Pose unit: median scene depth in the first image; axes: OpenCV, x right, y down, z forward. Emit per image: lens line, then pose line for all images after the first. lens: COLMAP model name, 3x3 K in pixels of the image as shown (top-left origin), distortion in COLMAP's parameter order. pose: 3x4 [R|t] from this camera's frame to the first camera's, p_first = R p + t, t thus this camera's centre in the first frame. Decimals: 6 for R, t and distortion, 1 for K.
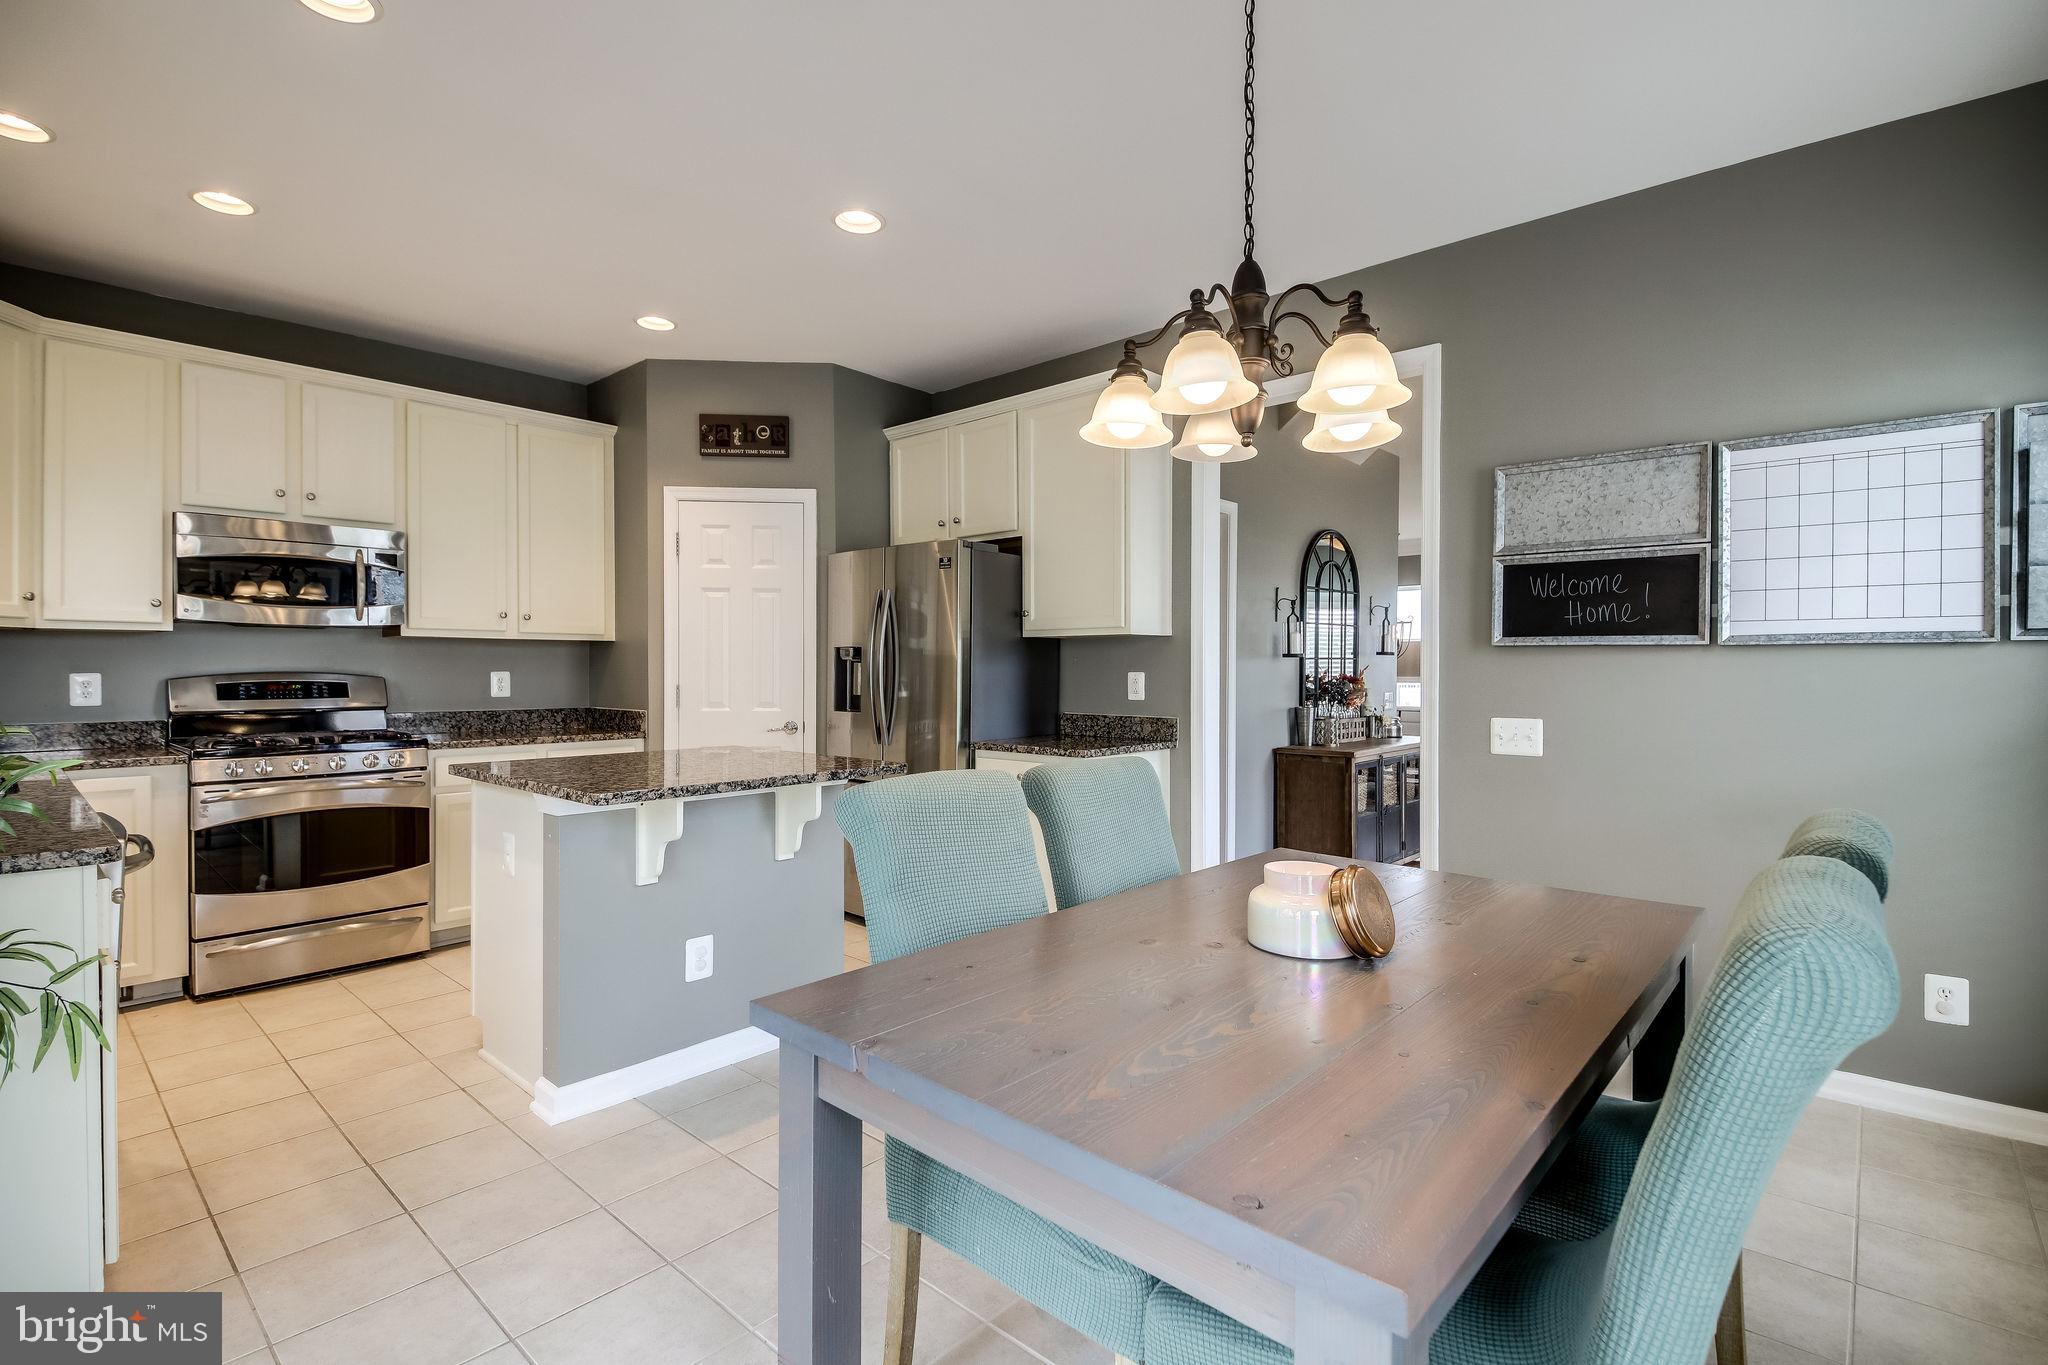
lens RADIAL K [[922.9, 0, 1022.2], [0, 922.9, 672.8], [0, 0, 1]] dist [0.013193, -0.012892]
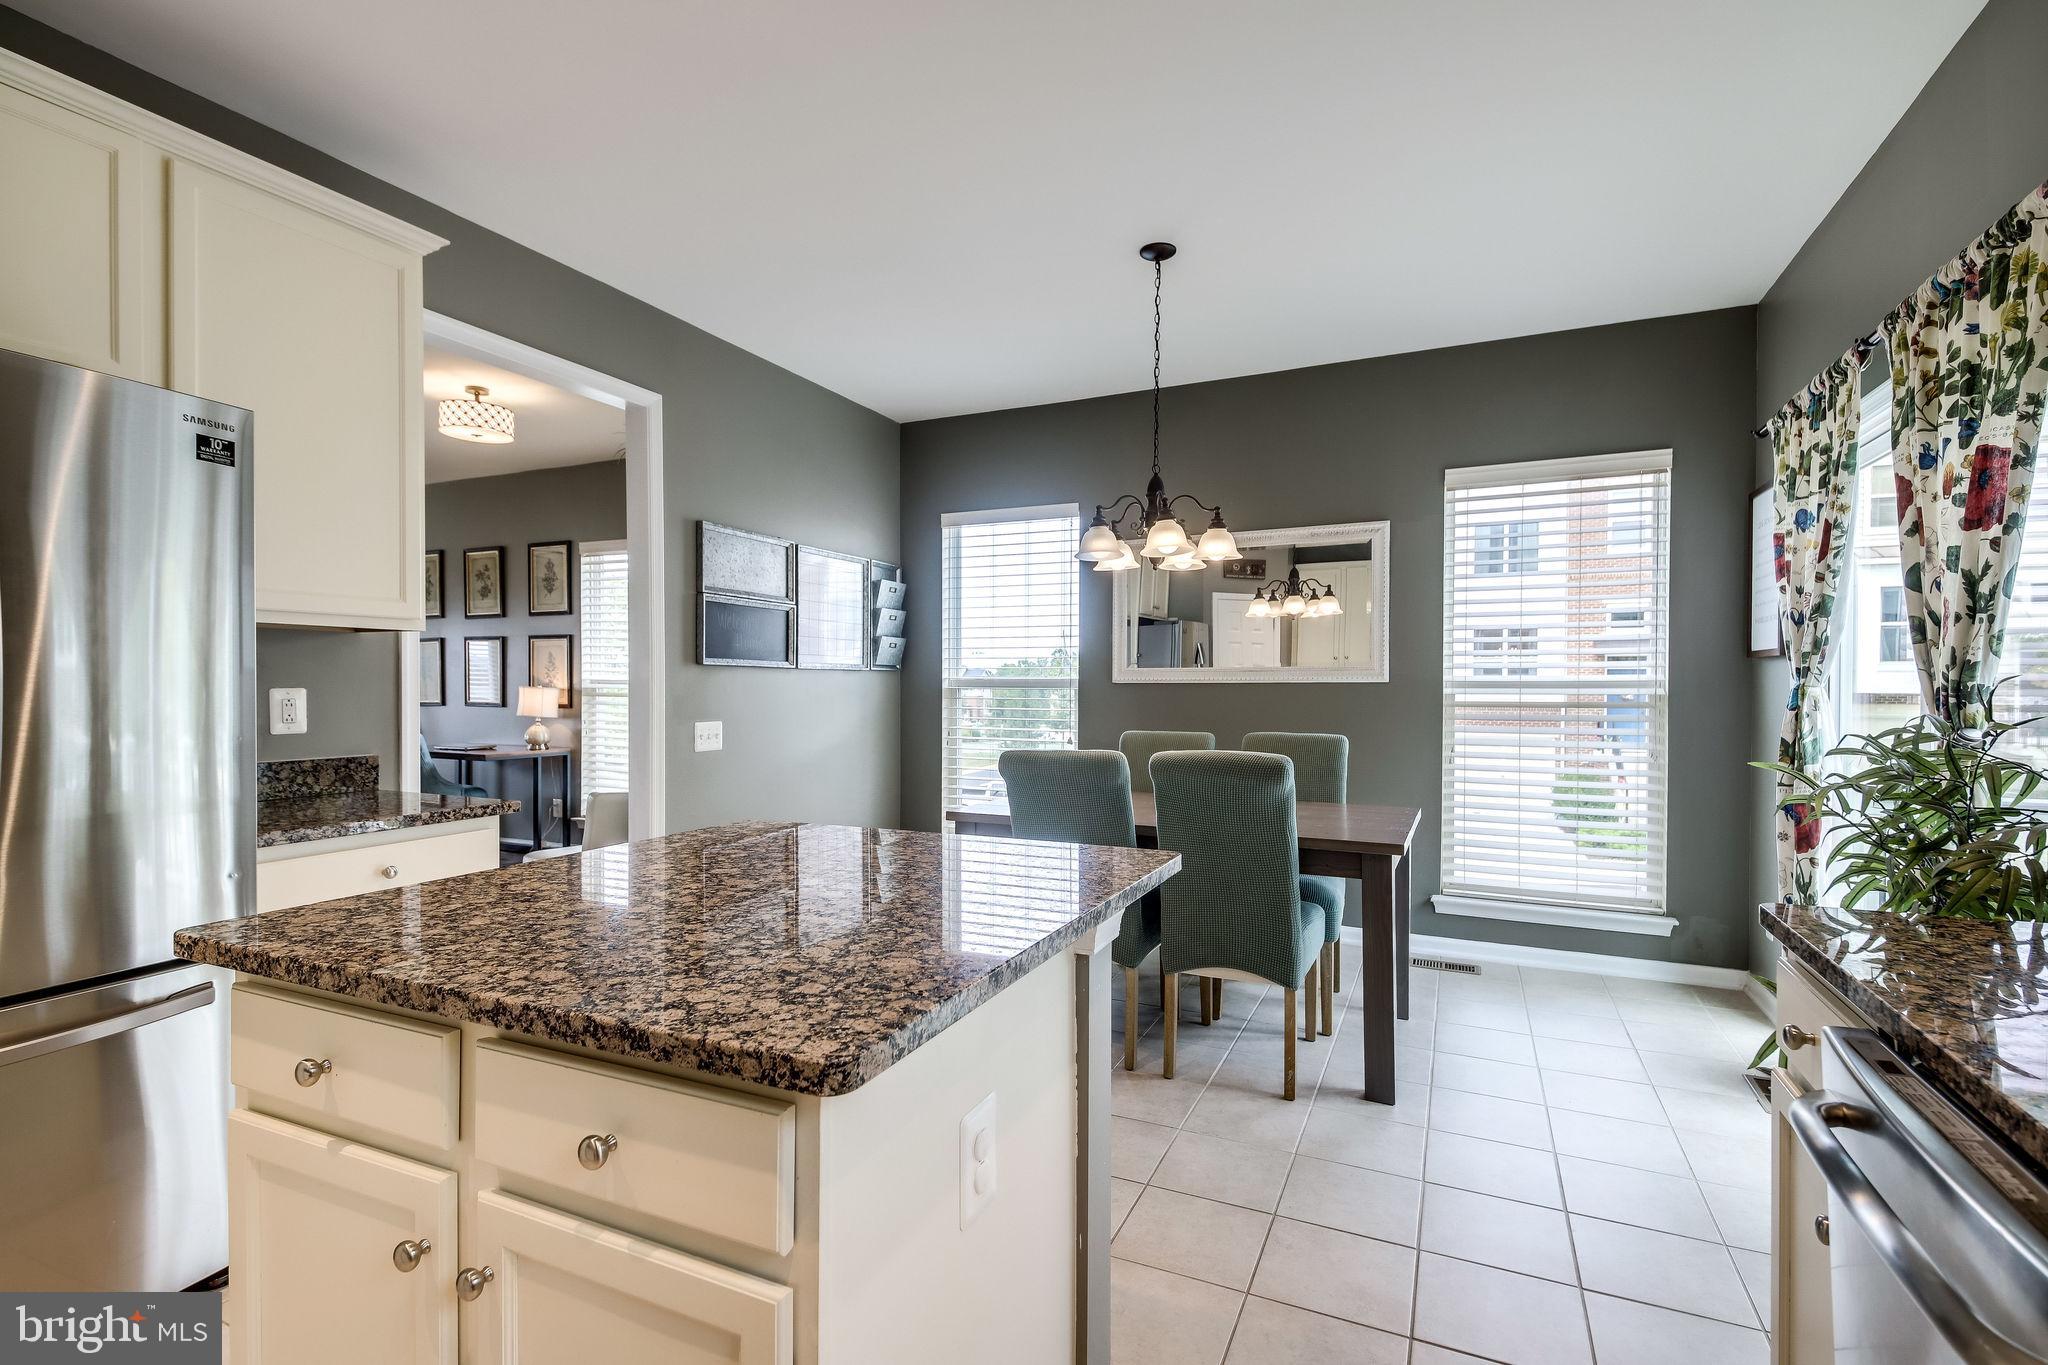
lens RADIAL K [[922.9, 0, 1024.4], [0, 922.9, 692.3], [0, 0, 1]] dist [0.013193, -0.012892]
pose [[-0.281023, -0.009580, 0.959653, -0.613121], [0.004063, 0.999929, 0.011172, -0.002980], [-0.959692, 0.007039, -0.280964, 0.719864]]
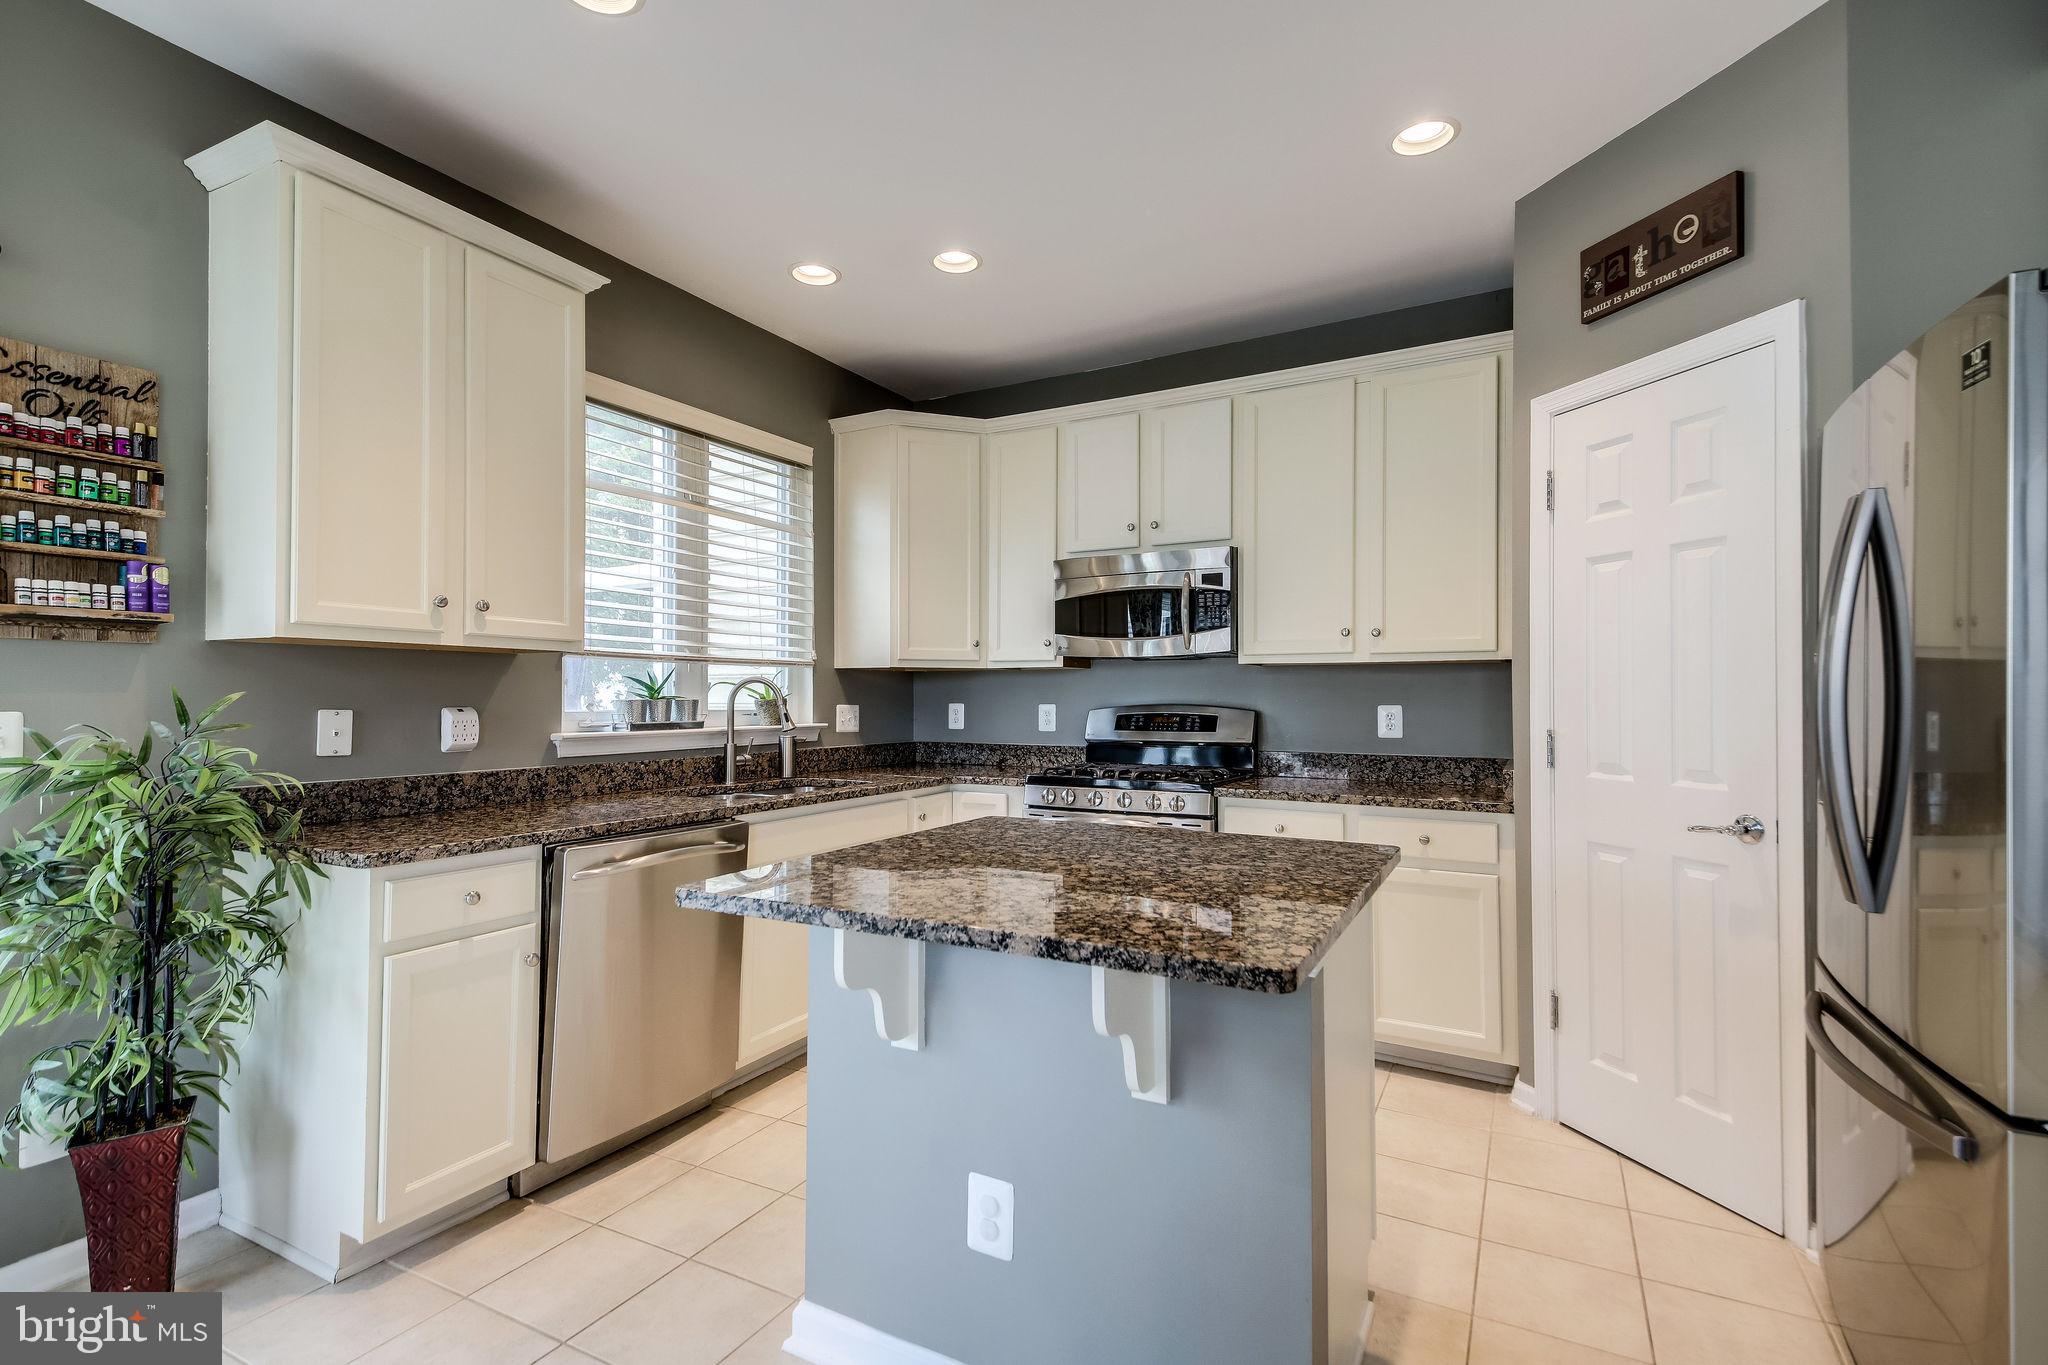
lens RADIAL K [[922.9, 0, 1008.6], [0, 922.9, 689.5], [0, 0, 1]] dist [0.013193, -0.012892]
pose [[0.220917, -0.011342, -0.975227, 0.138256], [-0.006525, 0.999893, -0.013107, -0.002454], [0.975271, 0.009259, 0.220819, 0.594572]]
